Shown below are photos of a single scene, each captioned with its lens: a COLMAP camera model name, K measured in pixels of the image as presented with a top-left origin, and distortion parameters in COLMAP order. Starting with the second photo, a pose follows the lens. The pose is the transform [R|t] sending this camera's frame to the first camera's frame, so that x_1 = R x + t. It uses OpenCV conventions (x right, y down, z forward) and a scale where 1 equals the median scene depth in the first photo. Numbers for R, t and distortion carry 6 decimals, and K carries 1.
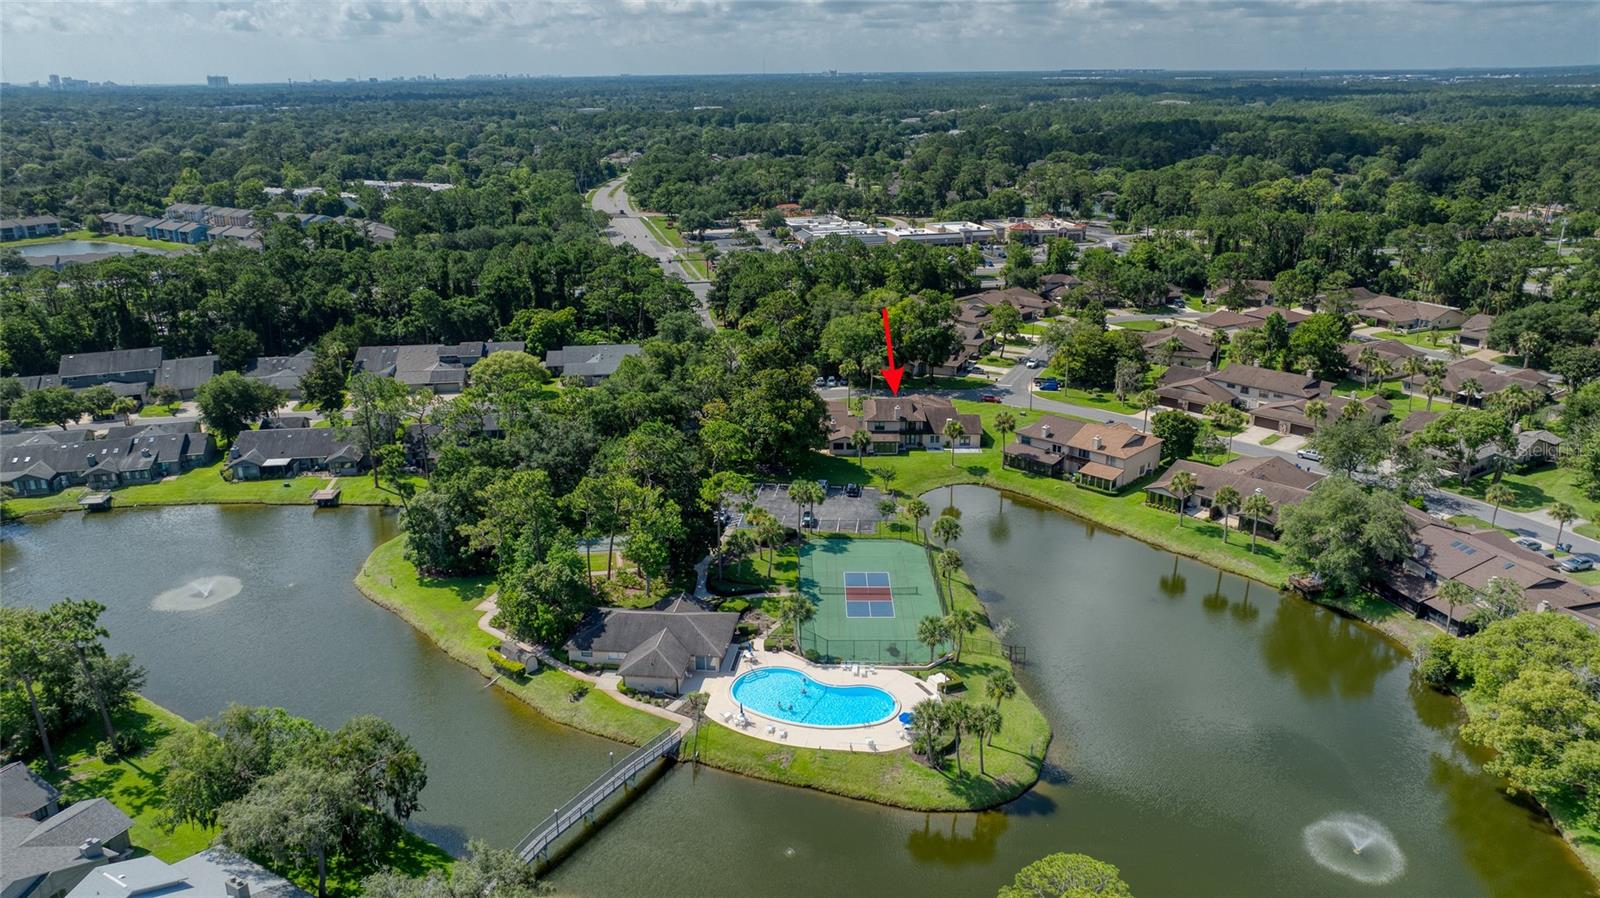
lens RADIAL K [[1091.2, 0, 800.0], [0, 1091.2, 449.0], [0, 0, 1]] dist [-0.018585, 0.004438]
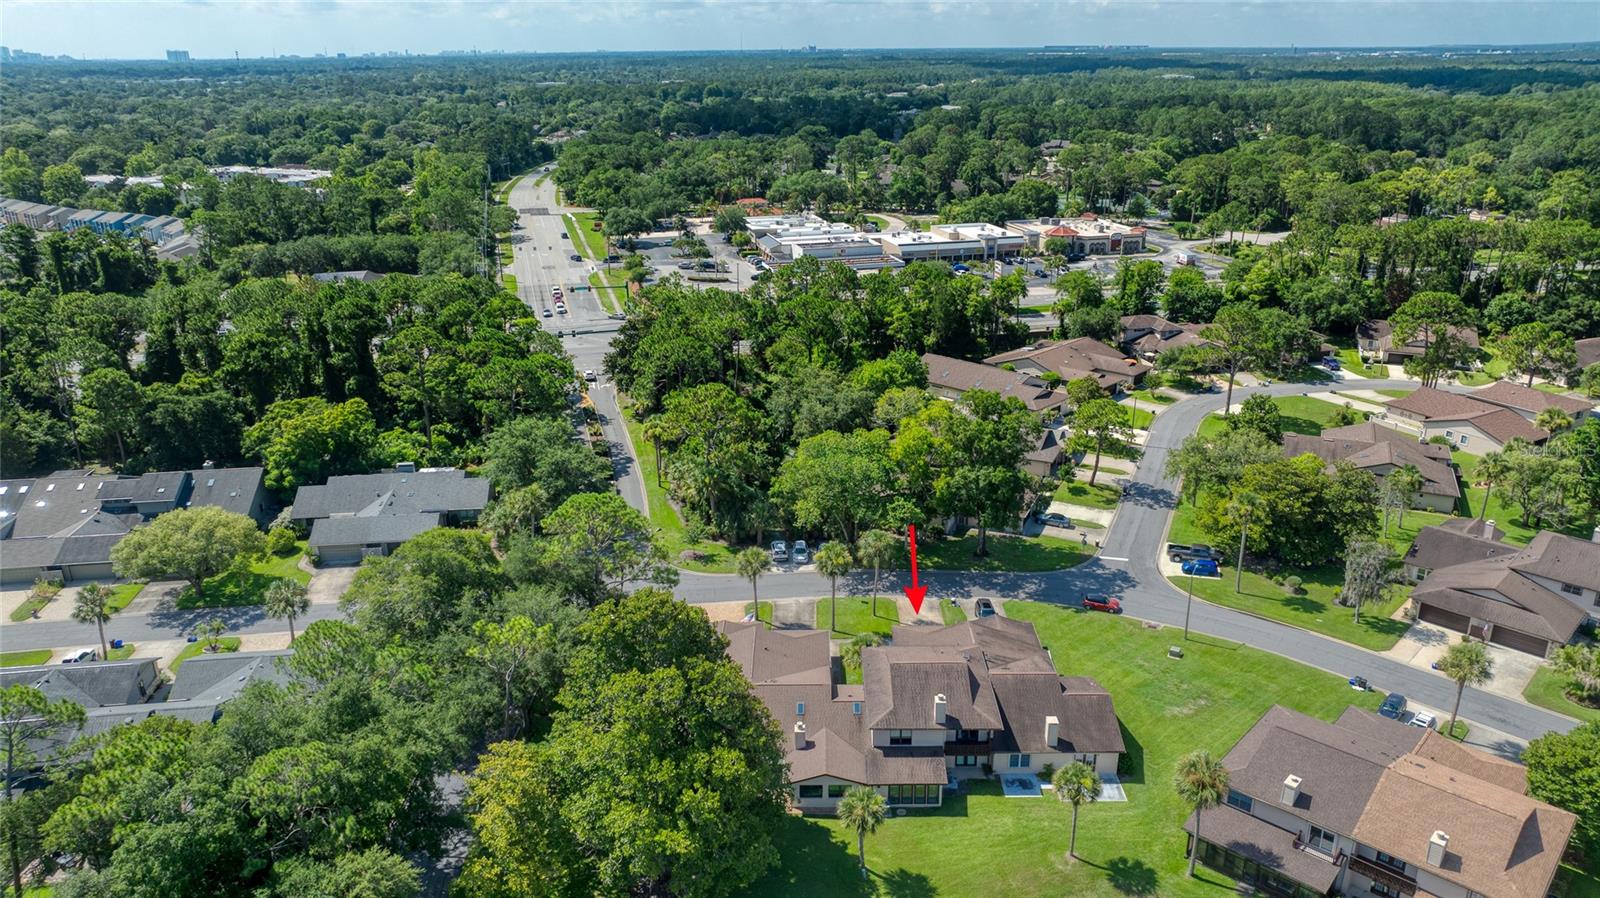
lens RADIAL K [[1091.2, 0, 800.0], [0, 1091.2, 449.0], [0, 0, 1]] dist [-0.018585, 0.004438]
pose [[0.999840, -0.004213, 0.017403, 0.010316], [0.003879, 0.999808, 0.019205, -0.066838], [-0.017480, -0.019135, 0.999664, 0.242066]]
